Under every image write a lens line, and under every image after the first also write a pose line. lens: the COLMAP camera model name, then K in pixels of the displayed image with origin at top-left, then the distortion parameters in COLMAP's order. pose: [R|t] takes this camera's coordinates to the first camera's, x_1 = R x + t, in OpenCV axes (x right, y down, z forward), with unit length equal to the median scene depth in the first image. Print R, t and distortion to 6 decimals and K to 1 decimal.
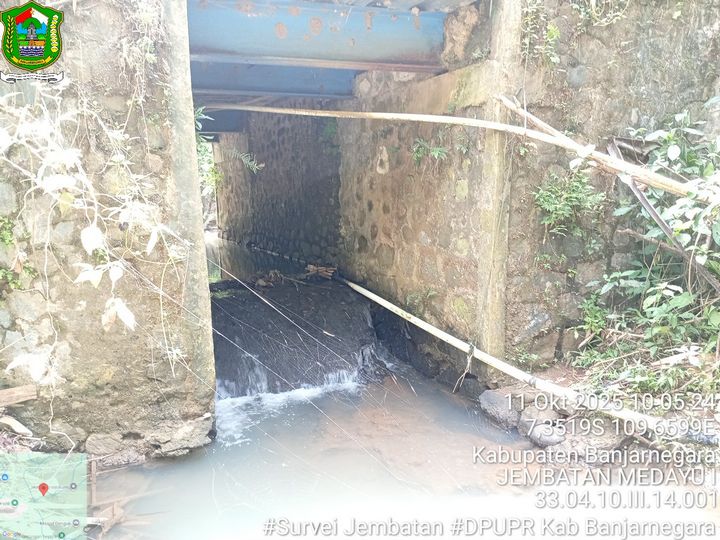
lens RADIAL K [[547.2, 0, 357.9], [0, 547.2, 272.2], [0, 0, 1]] dist [0.112384, -0.235283]
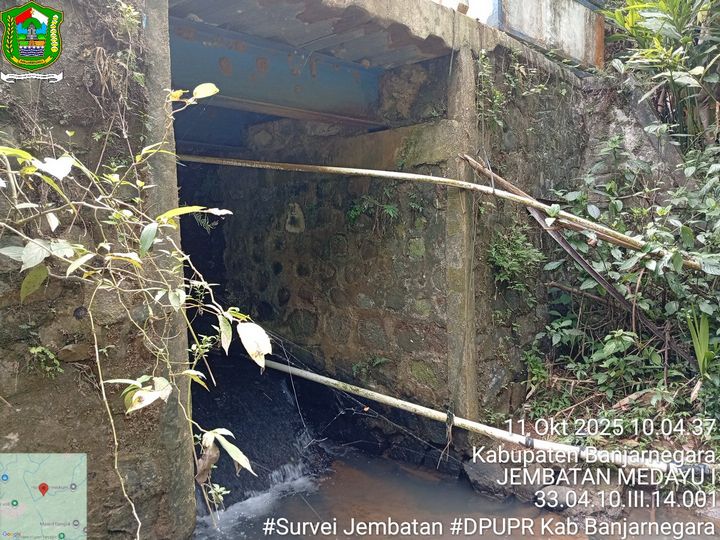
lens RADIAL K [[547.2, 0, 357.9], [0, 547.2, 272.2], [0, 0, 1]] dist [0.112384, -0.235283]
pose [[0.908301, -0.038798, 0.416514, -0.309869], [0.081744, 0.992956, -0.085769, -0.036099], [-0.410253, 0.111952, 0.905074, 0.185933]]
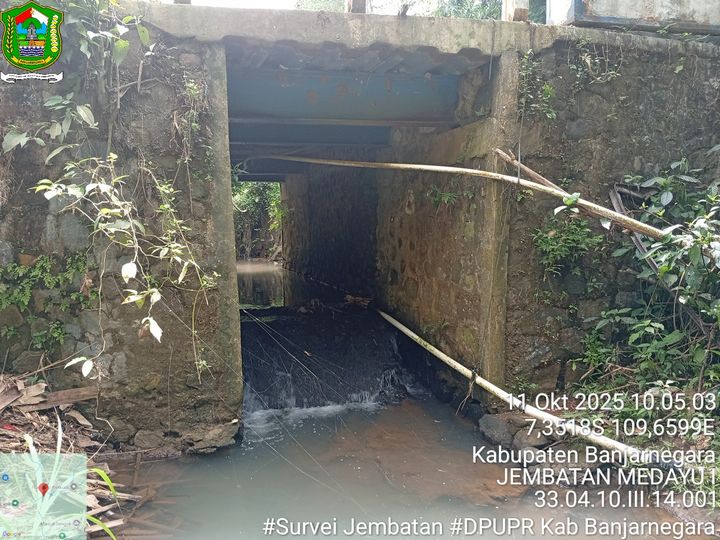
lens RADIAL K [[547.2, 0, 357.9], [0, 547.2, 272.2], [0, 0, 1]] dist [0.112384, -0.235283]
pose [[0.989972, 0.019691, -0.139882, 0.125696], [-0.027625, 0.998103, -0.055012, 0.000740], [0.138533, 0.058325, 0.988639, -0.123585]]
